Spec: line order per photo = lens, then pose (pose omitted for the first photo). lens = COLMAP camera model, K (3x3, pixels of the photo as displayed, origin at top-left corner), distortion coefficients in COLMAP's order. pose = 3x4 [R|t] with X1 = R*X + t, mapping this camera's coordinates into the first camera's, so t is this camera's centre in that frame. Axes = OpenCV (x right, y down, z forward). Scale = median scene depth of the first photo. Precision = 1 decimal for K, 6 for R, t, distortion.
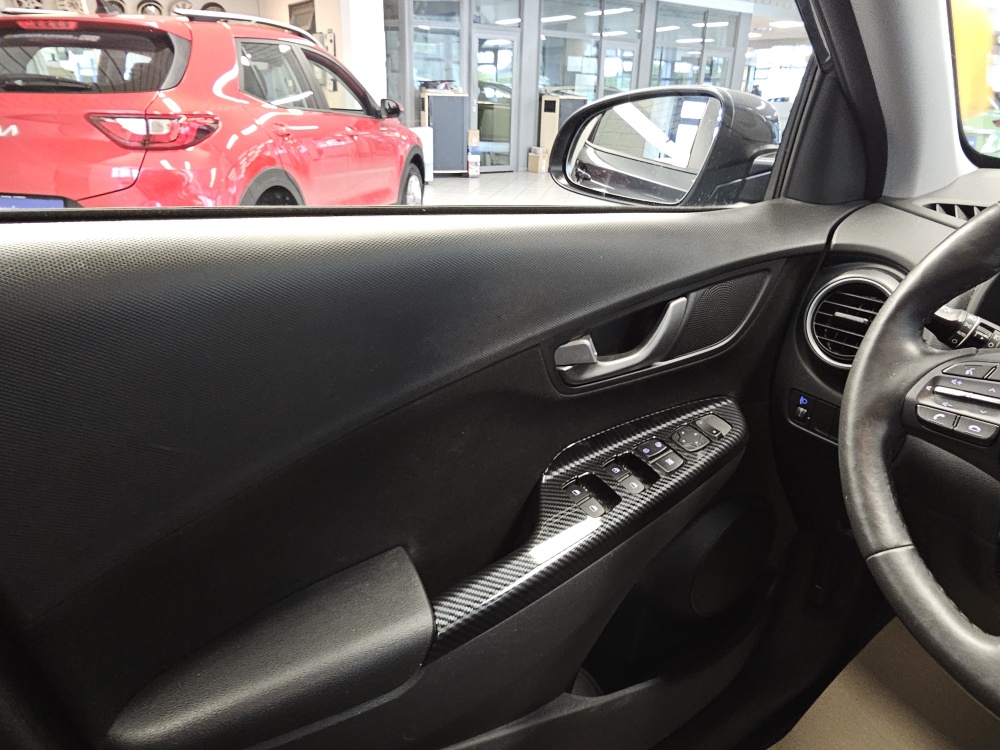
lens RADIAL K [[685.5, 0, 493.6], [0, 685.5, 368.6], [0, 0, 1]] dist [0.003351, -0.002123]
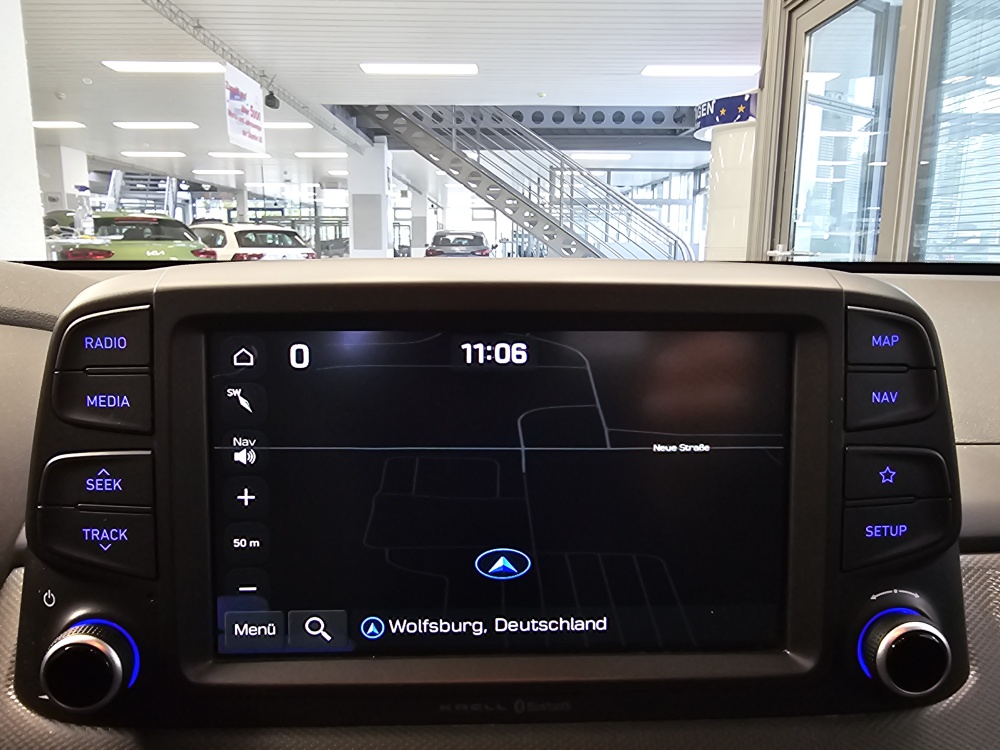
lens RADIAL K [[685.5, 0, 493.6], [0, 685.5, 368.6], [0, 0, 1]] dist [0.003351, -0.002123]
pose [[0.574546, -0.164128, 0.801847, 0.807627], [0.309239, 0.950601, -0.027003, 0.061251], [-0.757805, 0.263477, 0.596919, 0.035084]]
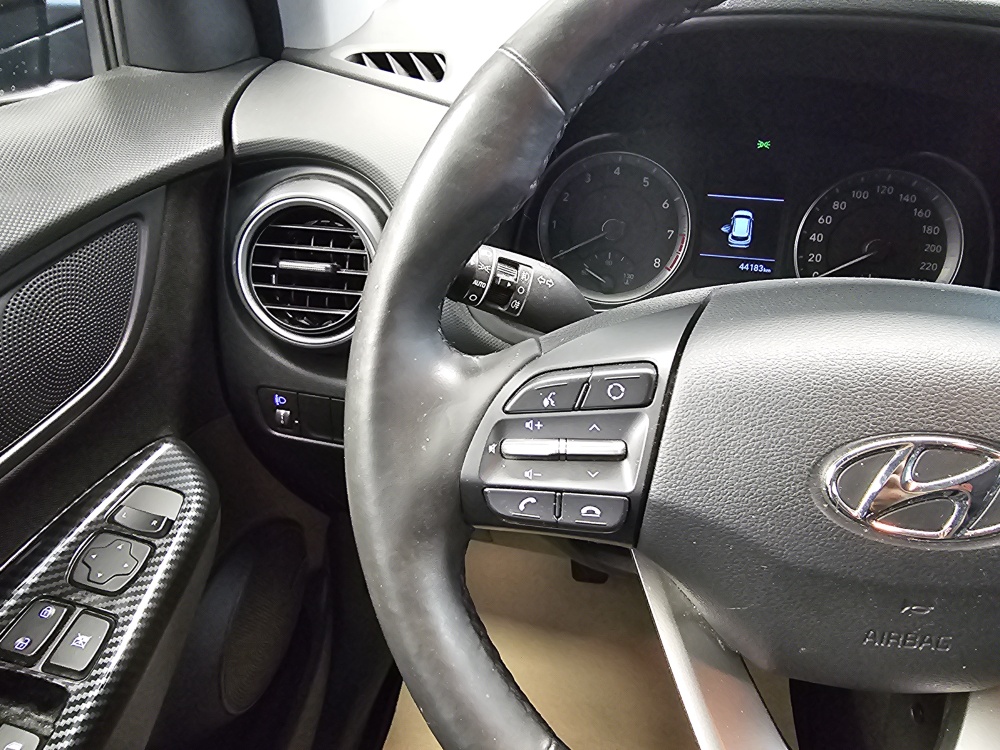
lens RADIAL K [[695.0, 0, 500.2], [0, 695.0, 366.2], [0, 0, 1]] dist [-0.001178, 0.000728]
pose [[0.711305, -0.362048, 0.602467, 0.235007], [0.248156, 0.931293, 0.266668, -0.109071], [-0.657620, -0.040176, 0.752278, 0.410156]]
